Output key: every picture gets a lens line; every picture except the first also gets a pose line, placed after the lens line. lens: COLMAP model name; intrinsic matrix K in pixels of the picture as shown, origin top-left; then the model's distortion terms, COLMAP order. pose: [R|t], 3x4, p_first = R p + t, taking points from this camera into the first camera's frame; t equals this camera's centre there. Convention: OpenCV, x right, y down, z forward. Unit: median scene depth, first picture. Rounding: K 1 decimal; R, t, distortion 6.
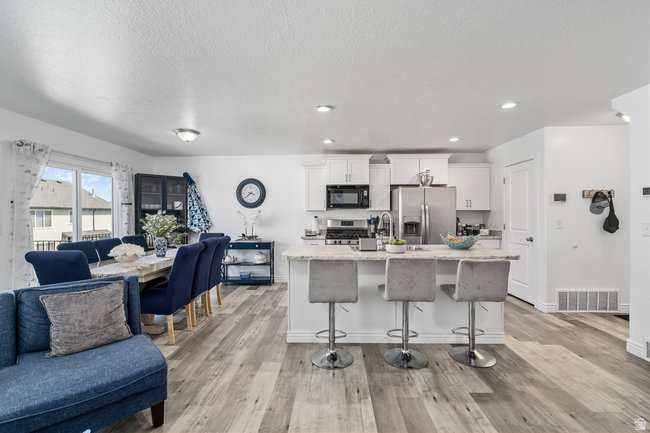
lens RADIAL K [[292.7, 0, 321.6], [0, 292.7, 215.9], [0, 0, 1]] dist [-0.003364, 0.001280]
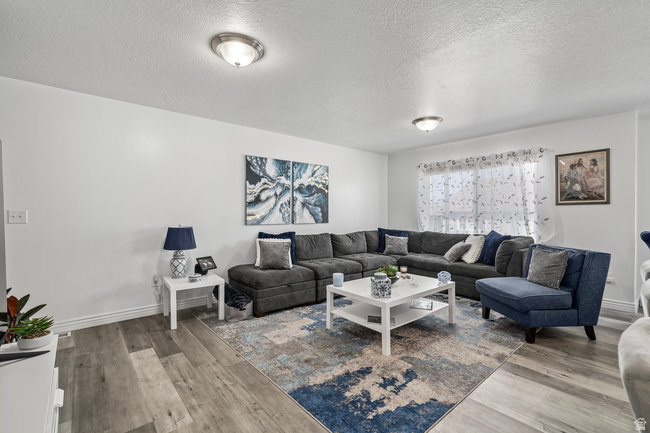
lens RADIAL K [[292.7, 0, 322.9], [0, 292.7, 218.1], [0, 0, 1]] dist [-0.003364, 0.001280]
pose [[-0.738789, 0.012477, -0.673821, 0.465507], [-0.000755, 0.999813, 0.019342, 0.019409], [0.673936, 0.014798, -0.738641, 0.490733]]
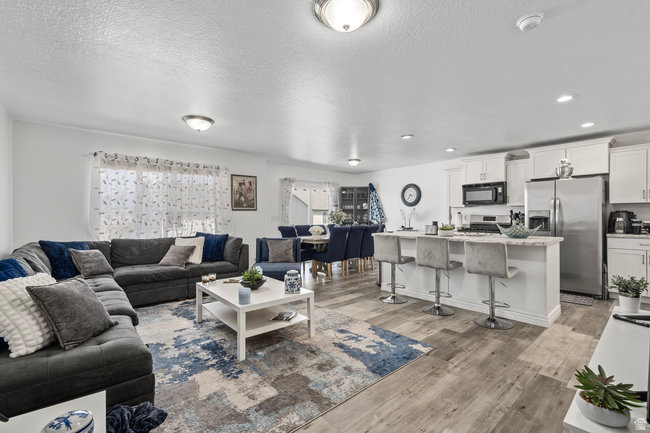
lens RADIAL K [[292.7, 0, 324.3], [0, 292.7, 214.7], [0, 0, 1]] dist [-0.003364, 0.001280]
pose [[0.686857, -0.002654, -0.726787, 0.498477], [-0.002876, 0.999976, -0.006369, 0.021249], [0.726787, 0.006465, 0.686833, -0.191504]]
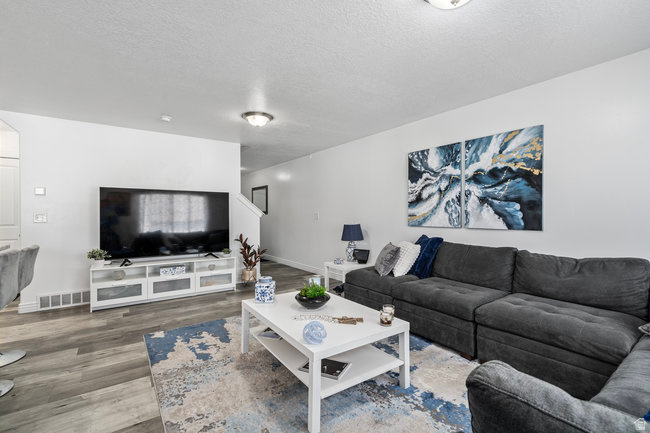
lens RADIAL K [[292.7, 0, 325.1], [0, 292.7, 216.3], [0, 0, 1]] dist [-0.003364, 0.001280]
pose [[-0.609055, 0.000066, 0.793128, -0.443440], [0.009016, 0.999936, 0.006840, 0.021605], [-0.793076, 0.011317, -0.609017, 0.395614]]
